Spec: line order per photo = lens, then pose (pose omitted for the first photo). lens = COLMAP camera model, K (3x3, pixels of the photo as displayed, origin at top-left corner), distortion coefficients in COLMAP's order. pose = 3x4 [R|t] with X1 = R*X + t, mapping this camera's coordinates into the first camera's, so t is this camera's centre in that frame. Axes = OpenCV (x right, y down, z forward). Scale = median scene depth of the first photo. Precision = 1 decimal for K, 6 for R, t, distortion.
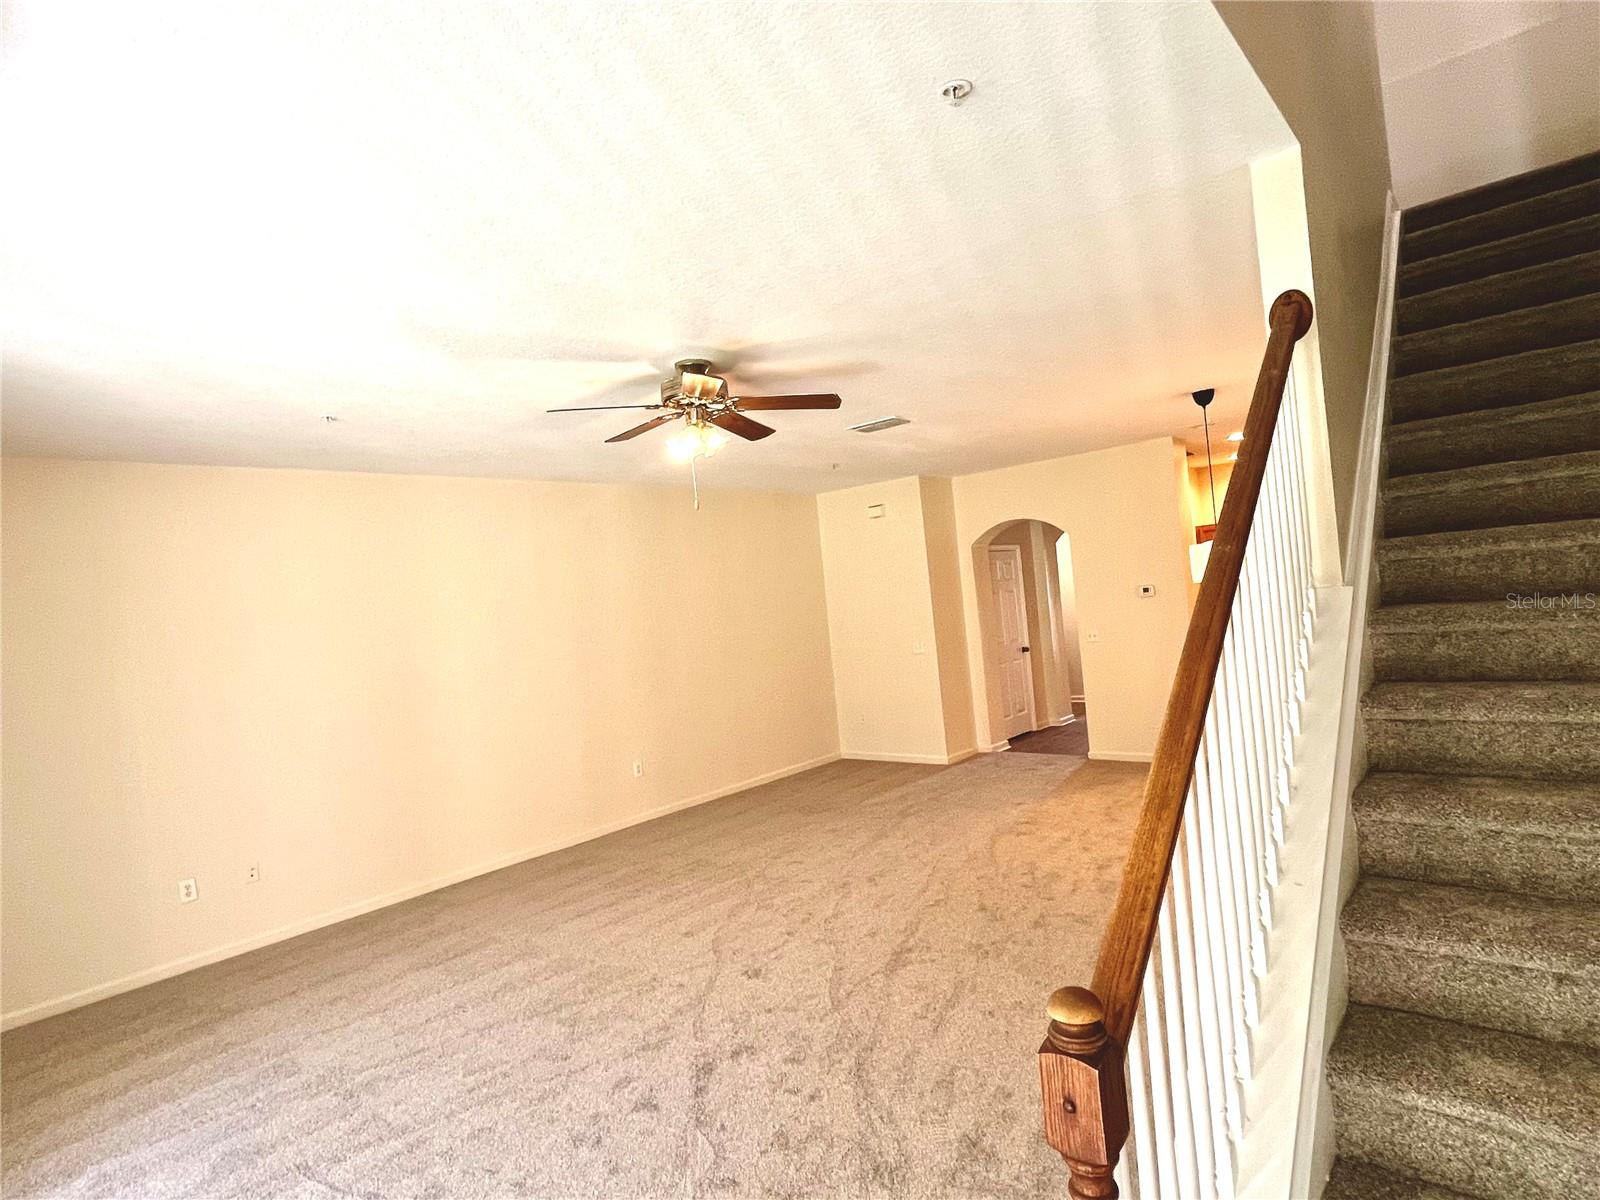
lens RADIAL K [[864.6, 0, 797.2], [0, 864.6, 600.0], [0, 0, 1]] dist [-0.002077, -0.001089]
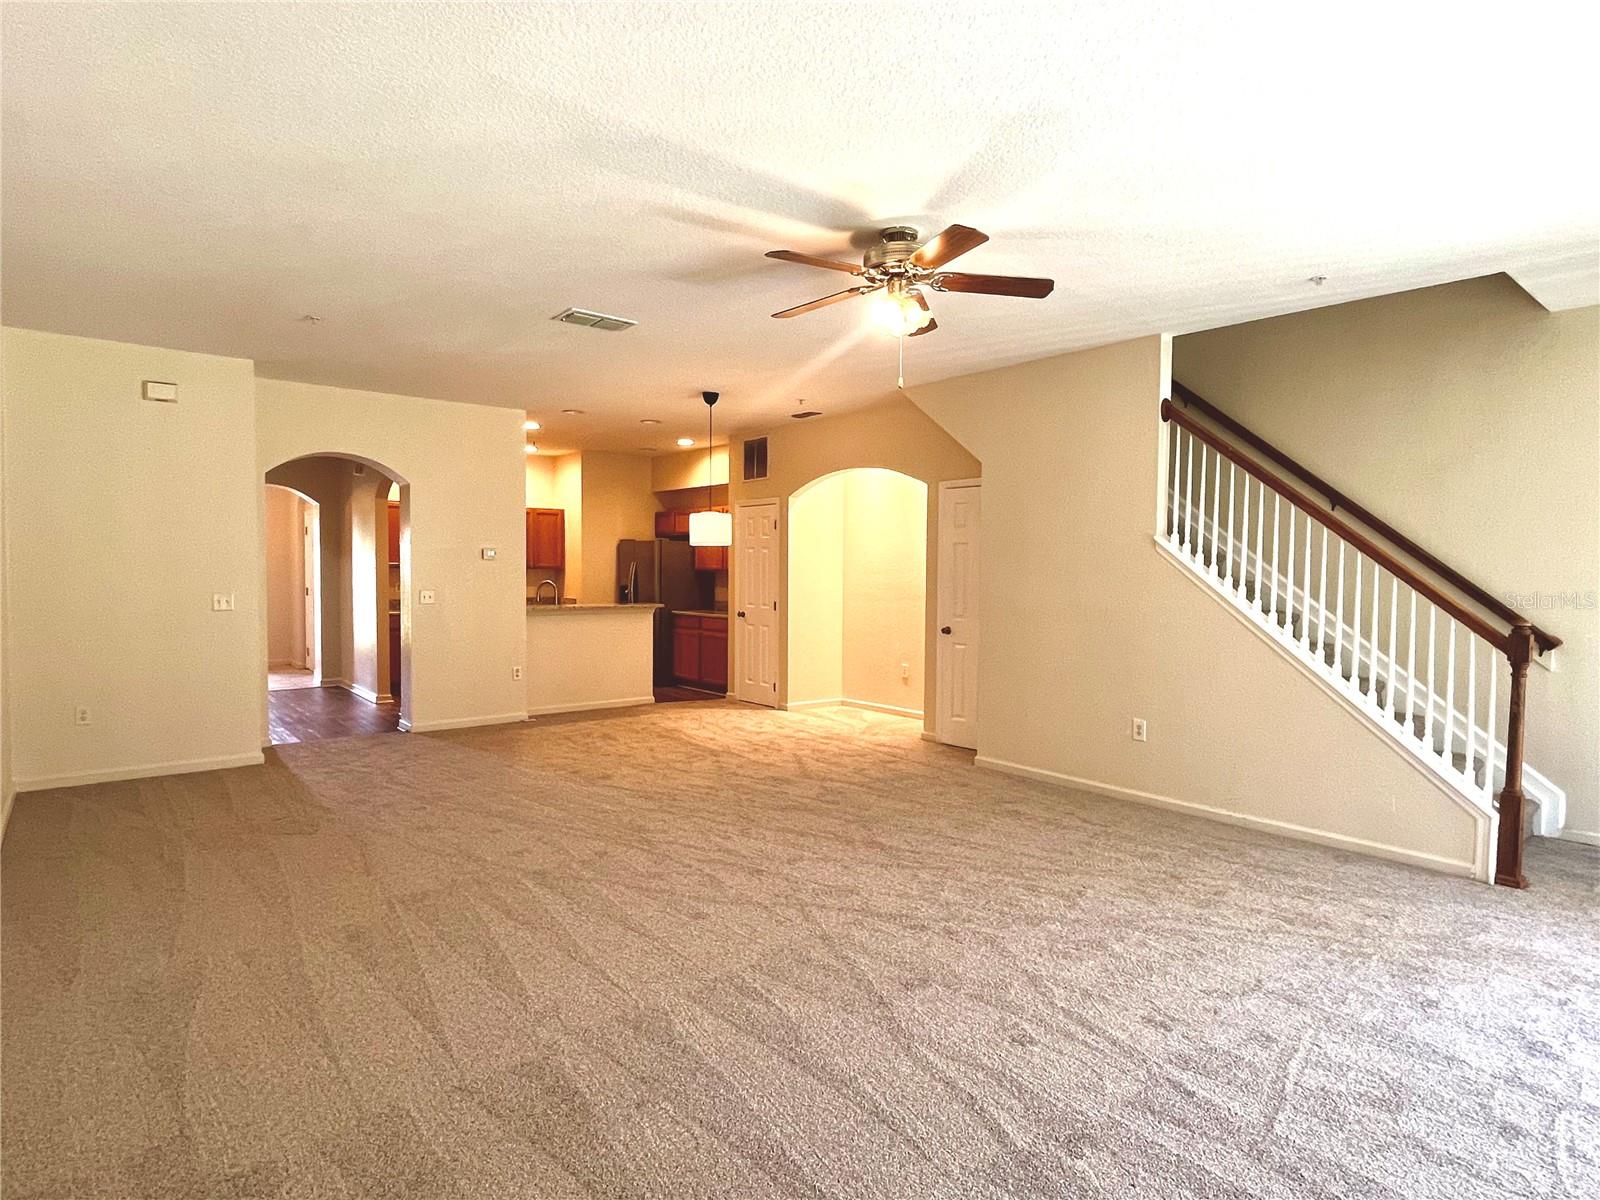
lens RADIAL K [[864.6, 0, 797.2], [0, 864.6, 600.0], [0, 0, 1]] dist [-0.002077, -0.001089]
pose [[0.151890, 0.063248, 0.986372, -0.928679], [-0.025525, 0.997869, -0.060054, 0.164394], [-0.988068, -0.016055, 0.153181, 0.856013]]
